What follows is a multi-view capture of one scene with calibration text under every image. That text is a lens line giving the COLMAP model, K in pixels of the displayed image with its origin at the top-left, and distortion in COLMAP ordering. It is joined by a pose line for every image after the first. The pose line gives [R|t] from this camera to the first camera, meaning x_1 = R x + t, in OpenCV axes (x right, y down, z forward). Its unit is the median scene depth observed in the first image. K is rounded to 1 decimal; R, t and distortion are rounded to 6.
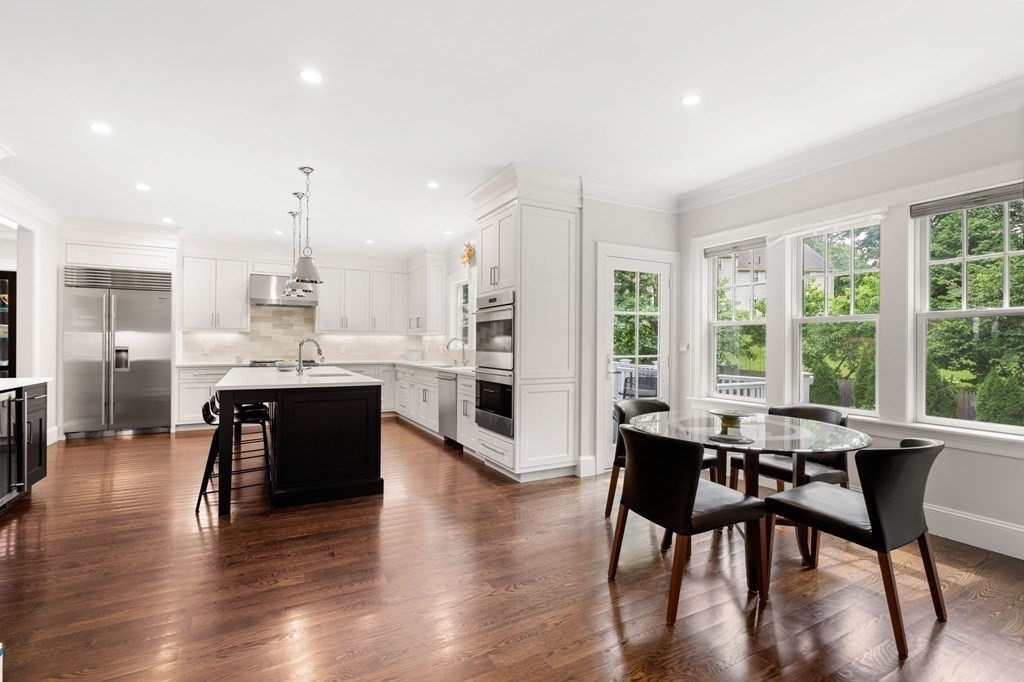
lens RADIAL K [[468.6, 0, 511.7], [0, 468.6, 343.9], [0, 0, 1]] dist [-0.006332, 0.000346]
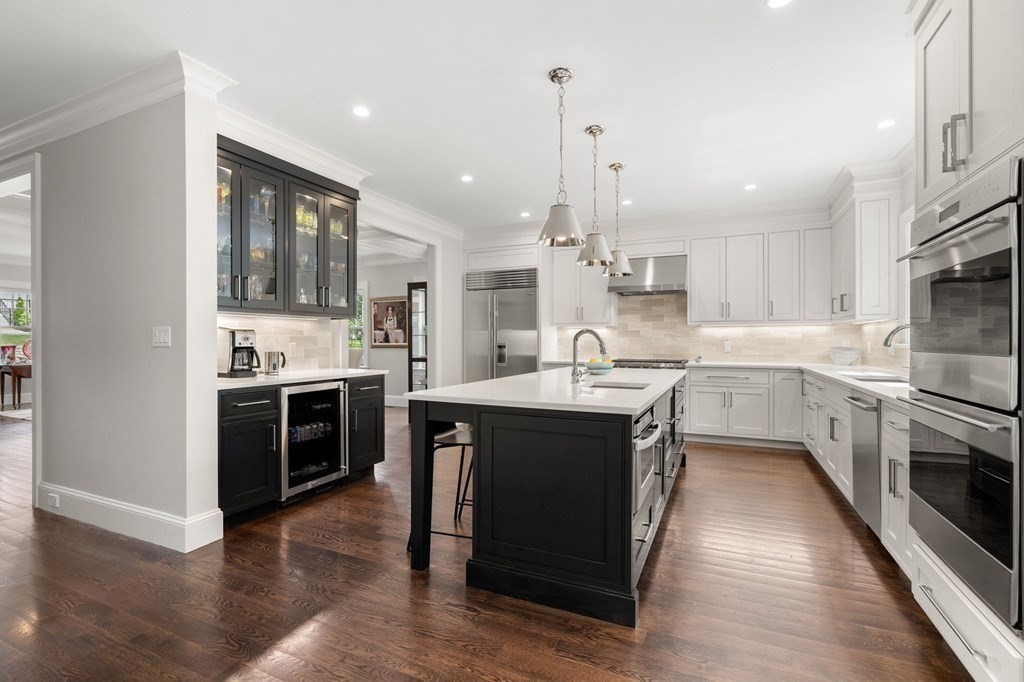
lens RADIAL K [[468.6, 0, 508.1], [0, 468.6, 339.4], [0, 0, 1]] dist [-0.006332, 0.000346]
pose [[0.594159, -0.006939, -0.804318, 0.033575], [0.003850, 0.999976, -0.005783, 0.004624], [0.804338, 0.000339, 0.594171, 0.359504]]
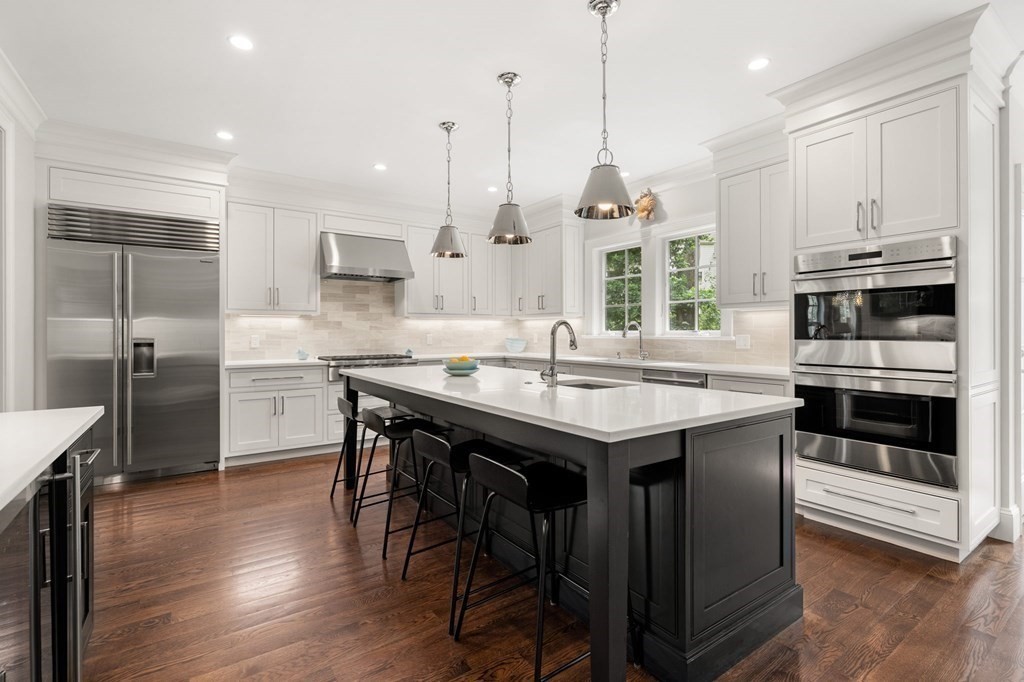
lens RADIAL K [[468.6, 0, 508.2], [0, 468.6, 332.3], [0, 0, 1]] dist [-0.006332, 0.000346]
pose [[0.994963, -0.008095, 0.099911, -0.395941], [0.007940, 0.999967, 0.001945, 0.000734], [-0.099923, -0.001142, 0.994995, 0.317124]]
